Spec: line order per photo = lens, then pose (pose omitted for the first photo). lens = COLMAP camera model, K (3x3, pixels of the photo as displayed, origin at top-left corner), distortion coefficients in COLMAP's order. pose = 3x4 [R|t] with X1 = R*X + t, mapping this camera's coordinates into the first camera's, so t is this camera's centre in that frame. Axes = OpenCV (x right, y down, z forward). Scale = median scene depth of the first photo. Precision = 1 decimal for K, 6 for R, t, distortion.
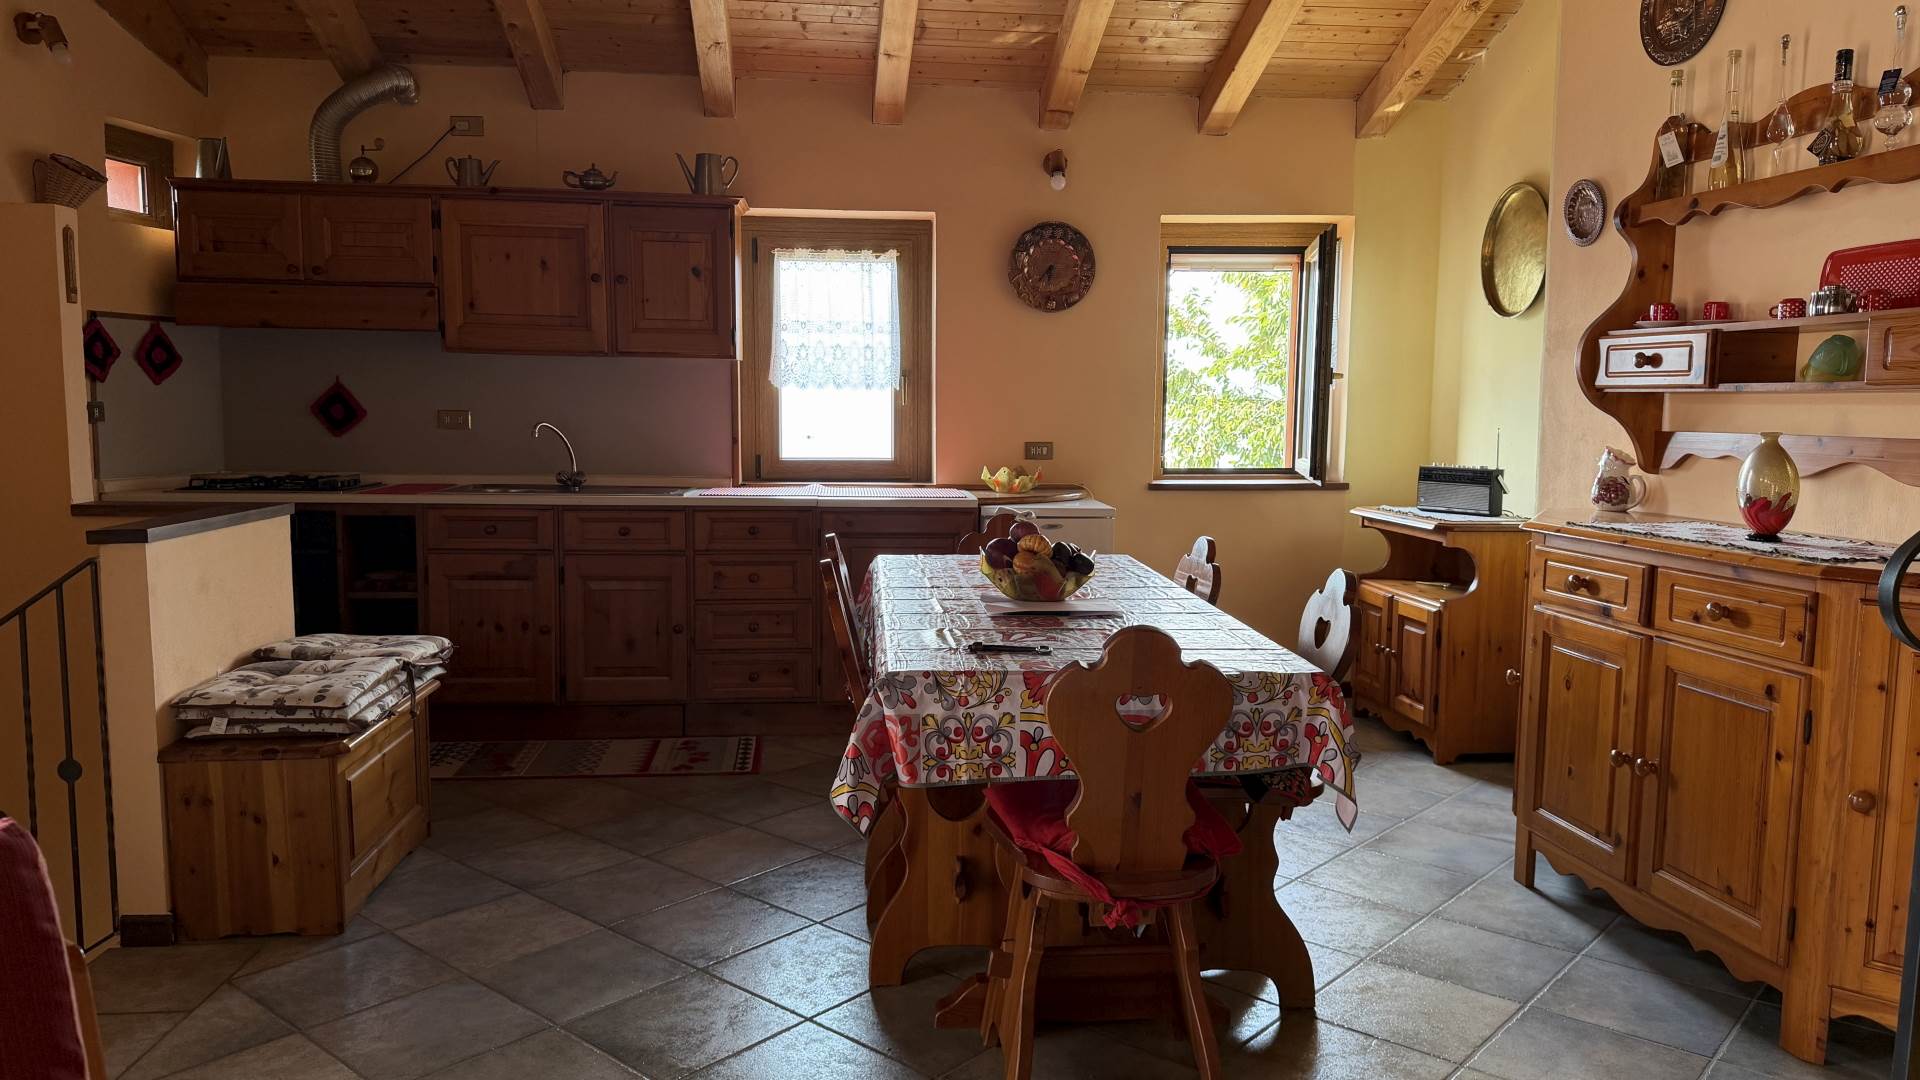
lens RADIAL K [[1357.1, 0, 955.5], [0, 1357.1, 545.4], [0, 0, 1]] dist [0.071994, -0.082219]
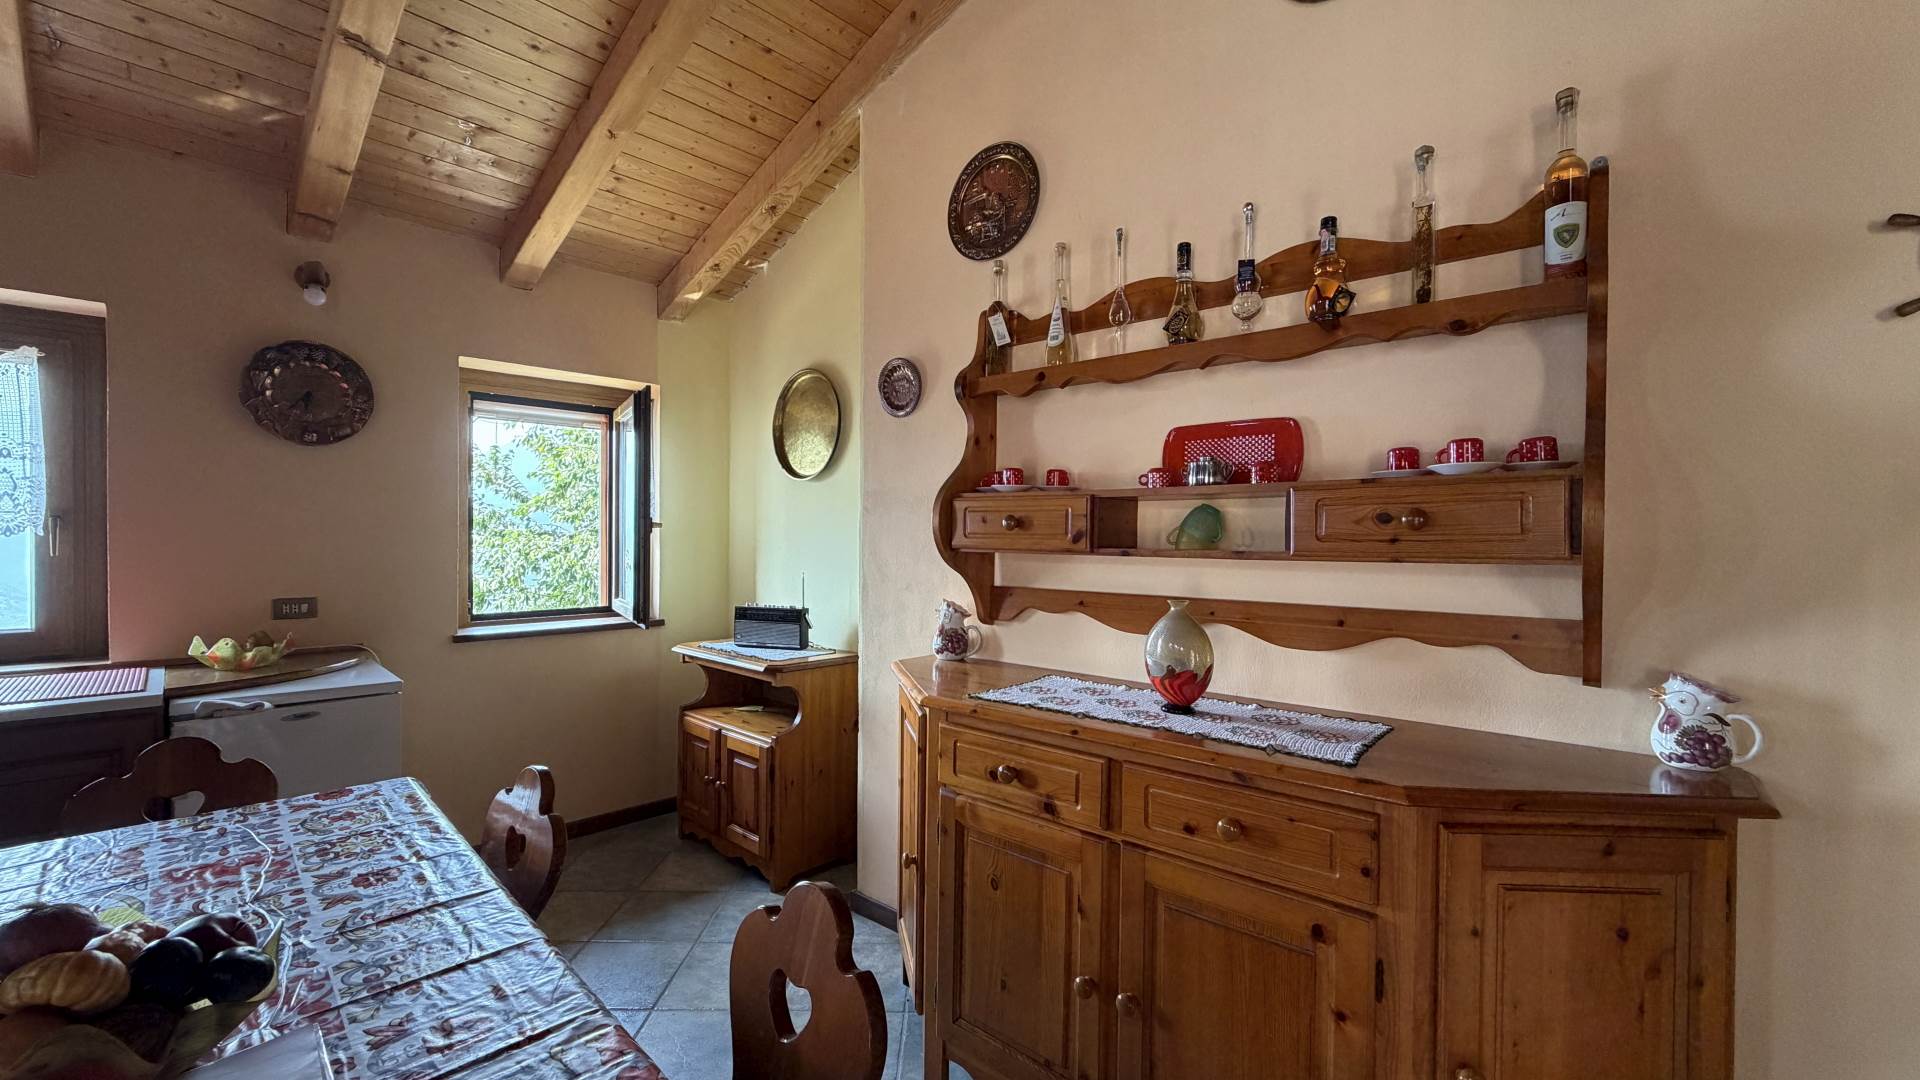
lens RADIAL K [[765.6, 0, 955.3], [0, 765.6, 540.9], [0, 0, 1]] dist [0.004963, -0.000707]
pose [[0.760599, -0.006585, 0.649189, 0.071335], [0.065651, 0.995603, -0.066819, -0.059564], [-0.645894, 0.093442, 0.757687, 0.416243]]
